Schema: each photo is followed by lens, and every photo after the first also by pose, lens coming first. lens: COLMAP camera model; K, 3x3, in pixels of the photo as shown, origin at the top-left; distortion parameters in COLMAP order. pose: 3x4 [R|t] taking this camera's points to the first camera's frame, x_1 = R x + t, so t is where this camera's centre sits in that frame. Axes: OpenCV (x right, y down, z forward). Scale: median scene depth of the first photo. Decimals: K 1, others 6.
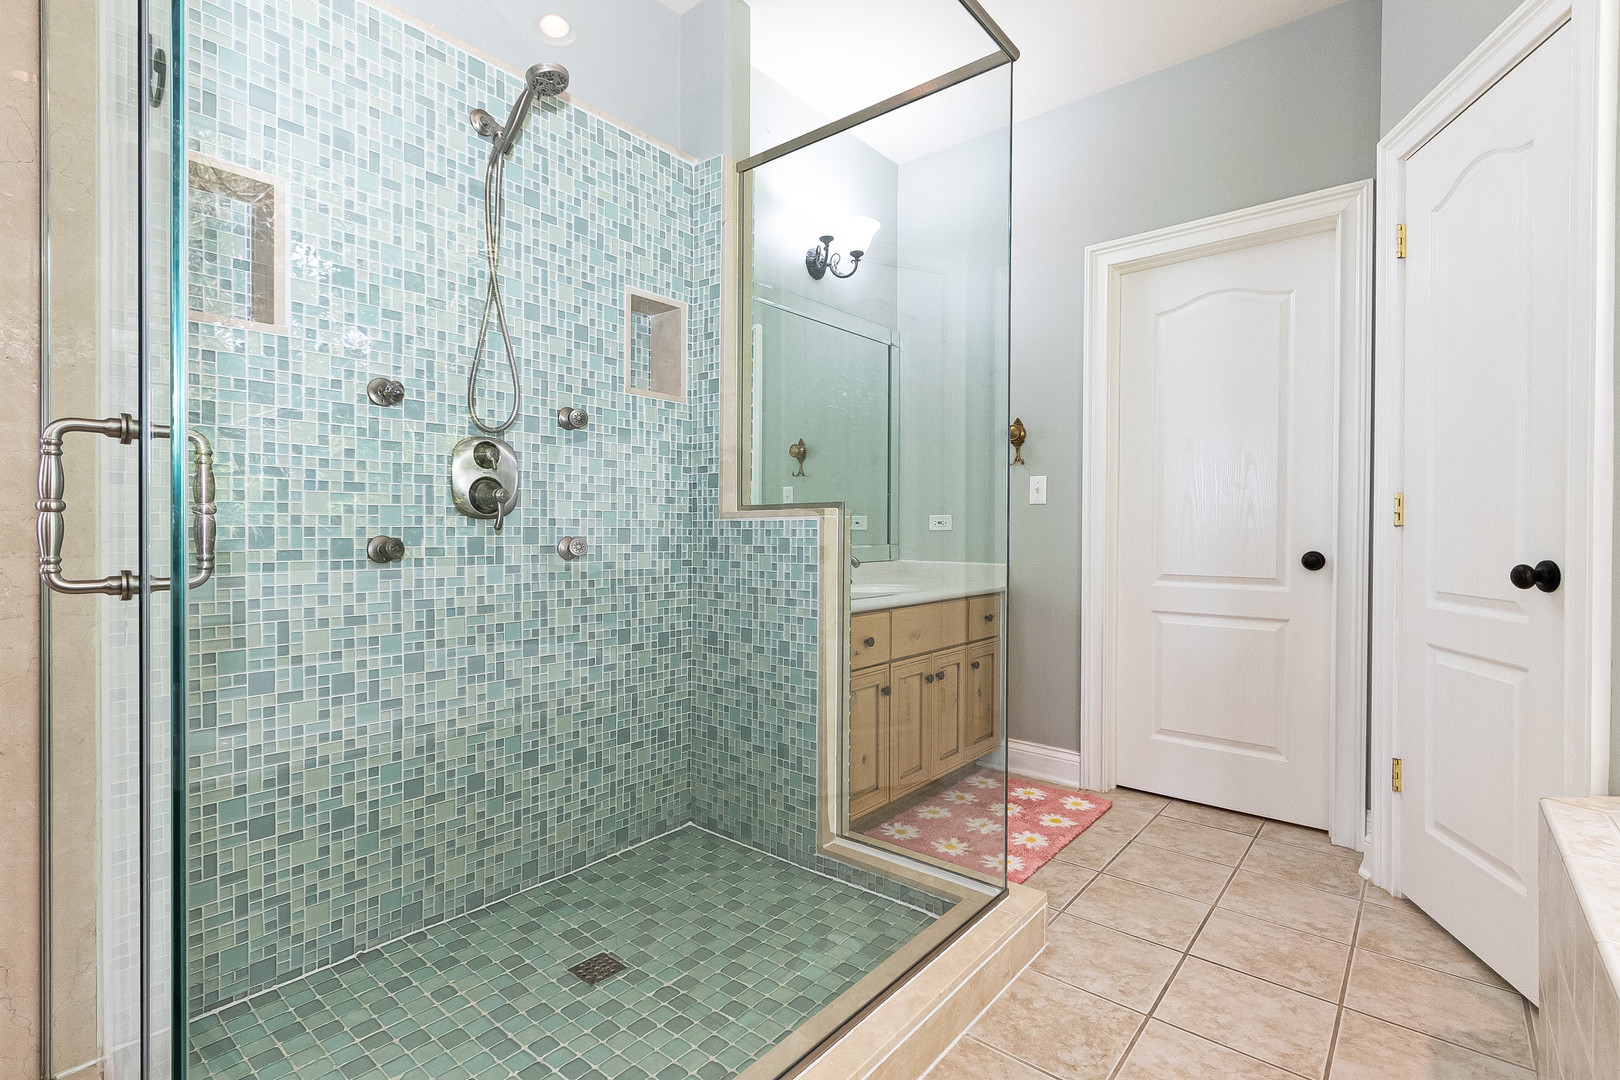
lens RADIAL K [[736.5, 0, 811.1], [0, 736.5, 541.7], [0, 0, 1]] dist [0.000638, 0.000100]
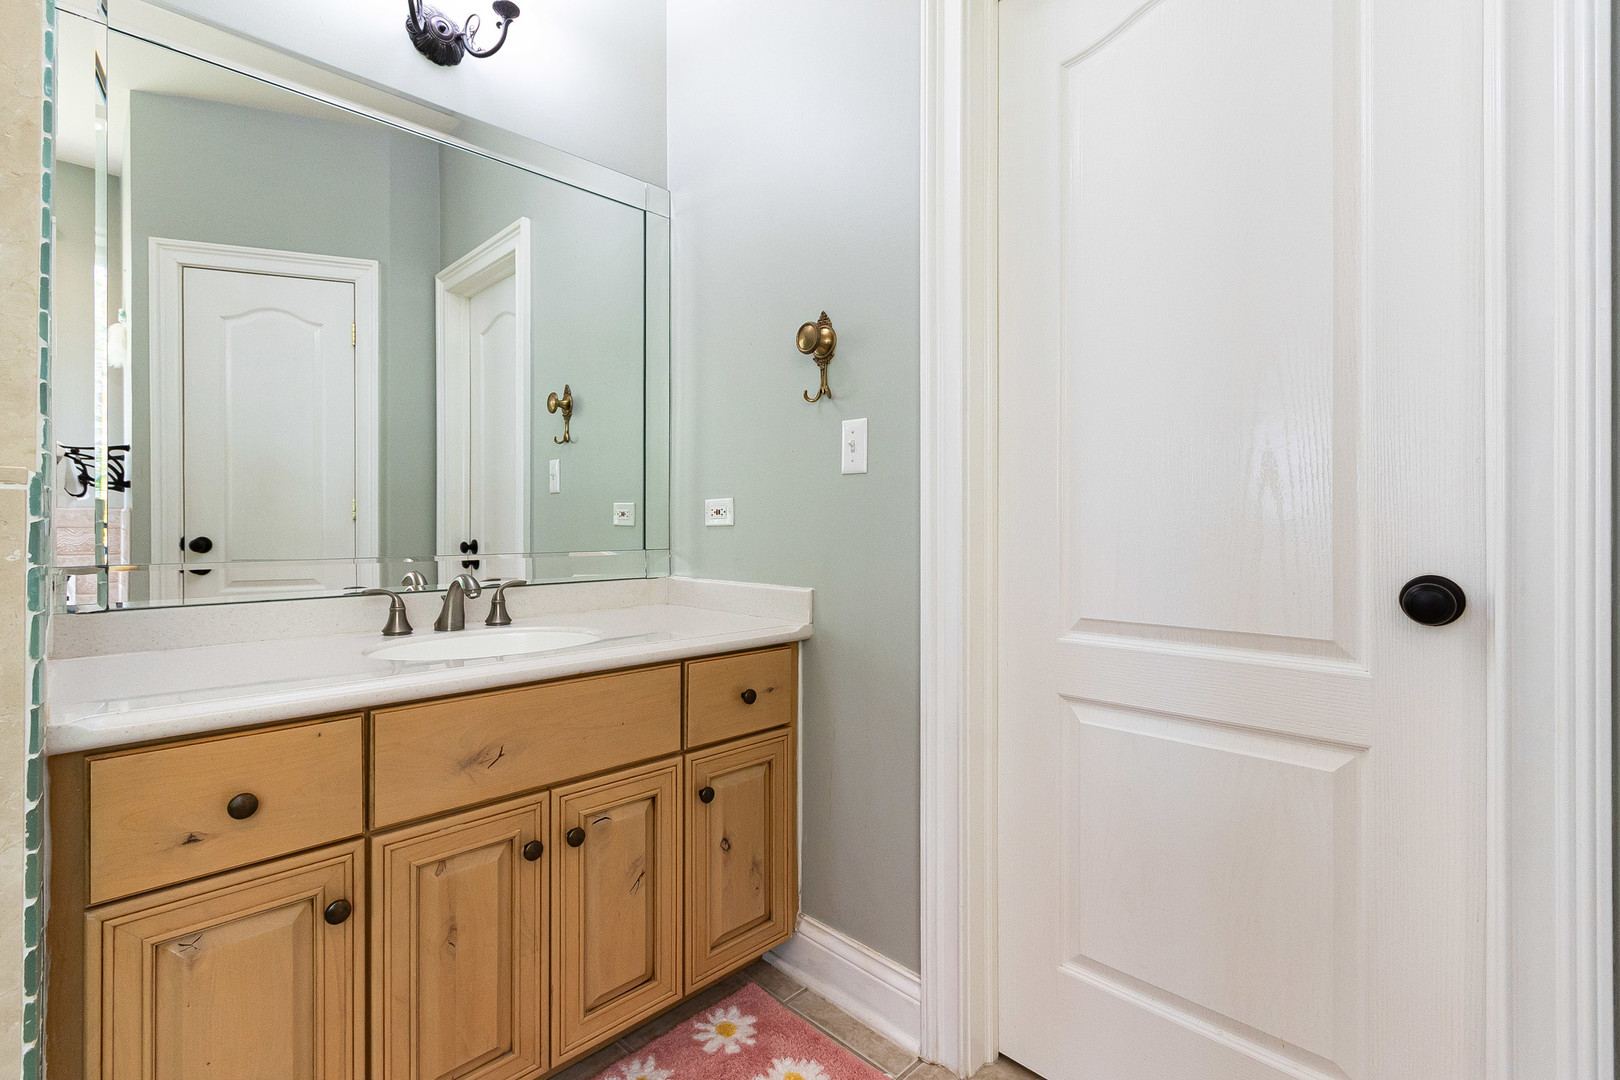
lens RADIAL K [[736.5, 0, 809.0], [0, 736.5, 527.2], [0, 0, 1]] dist [0.000638, 0.000100]
pose [[0.995292, -0.005146, -0.096787, 0.339307], [0.003940, 0.999912, -0.012648, -0.007370], [0.096843, 0.012207, 0.995225, 0.502533]]
